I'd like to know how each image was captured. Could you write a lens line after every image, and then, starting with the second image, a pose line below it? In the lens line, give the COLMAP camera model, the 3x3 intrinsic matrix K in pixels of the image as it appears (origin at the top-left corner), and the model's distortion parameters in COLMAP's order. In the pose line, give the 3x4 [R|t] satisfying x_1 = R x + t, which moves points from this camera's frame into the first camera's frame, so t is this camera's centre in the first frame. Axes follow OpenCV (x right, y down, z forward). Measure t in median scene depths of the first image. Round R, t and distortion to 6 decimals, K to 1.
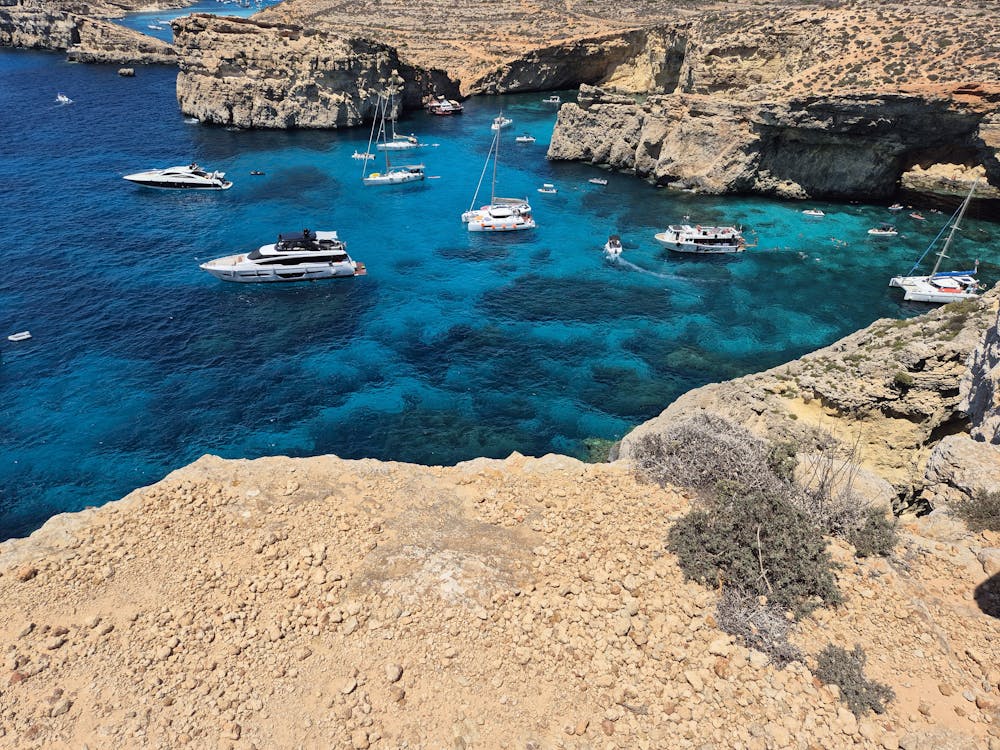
lens RADIAL K [[681.6, 0, 500.0], [0, 681.6, 375.0], [0, 0, 1]] dist [0.080373, -0.077525]
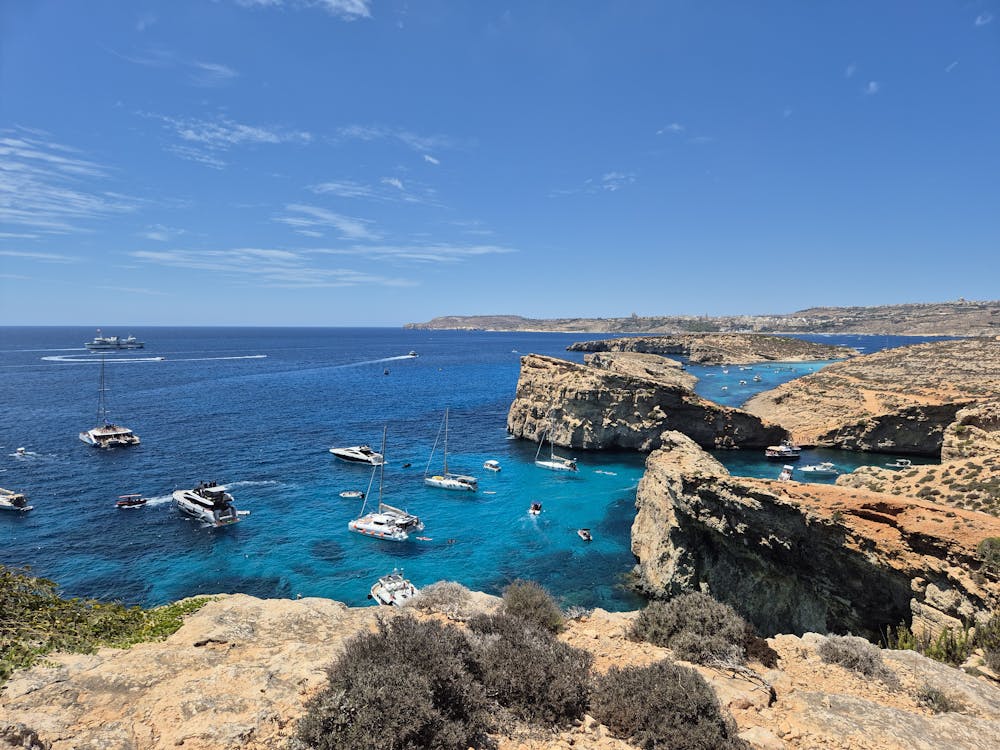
lens RADIAL K [[681.6, 0, 500.0], [0, 681.6, 375.0], [0, 0, 1]] dist [0.080373, -0.077525]
pose [[0.509747, 0.043546, -0.859222, 0.620536], [-0.425031, 0.881074, -0.207502, -0.195338], [0.748002, 0.470969, 0.467633, 0.378929]]
